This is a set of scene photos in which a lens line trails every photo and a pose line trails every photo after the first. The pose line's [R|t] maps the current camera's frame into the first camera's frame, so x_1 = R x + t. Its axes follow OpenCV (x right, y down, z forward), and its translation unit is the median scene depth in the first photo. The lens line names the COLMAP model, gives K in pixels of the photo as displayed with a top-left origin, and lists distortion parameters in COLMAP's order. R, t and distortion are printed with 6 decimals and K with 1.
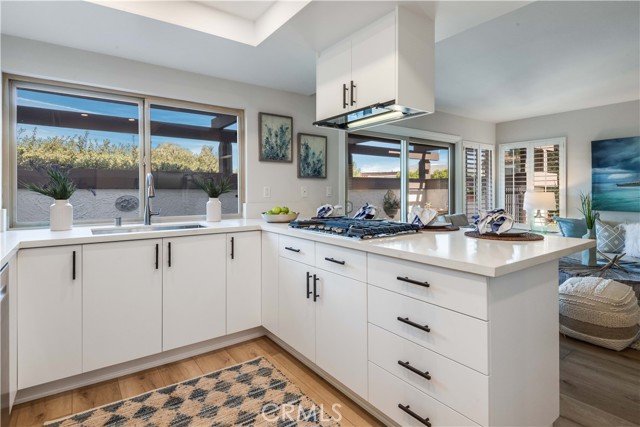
lens RADIAL K [[336.7, 0, 321.6], [0, 336.7, 193.8], [0, 0, 1]] dist [-0.006687, -0.001614]
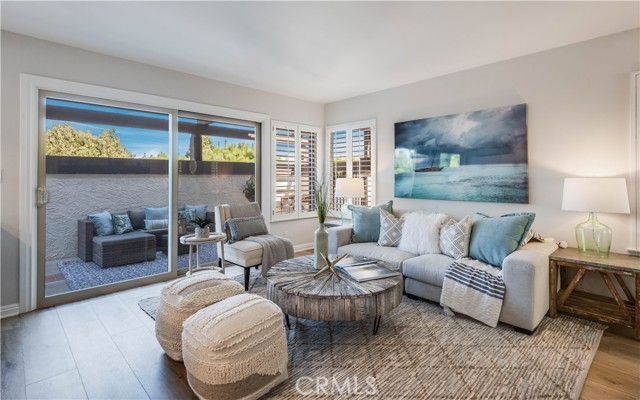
lens RADIAL K [[315.6, 0, 325.5], [0, 315.6, 178.5], [0, 0, 1]] dist [0.005148, 0.000116]
pose [[0.987119, 0.001978, 0.159976, 0.476300], [-0.001880, 0.999998, -0.000766, -0.002191], [-0.159977, 0.000456, 0.987121, 0.167188]]
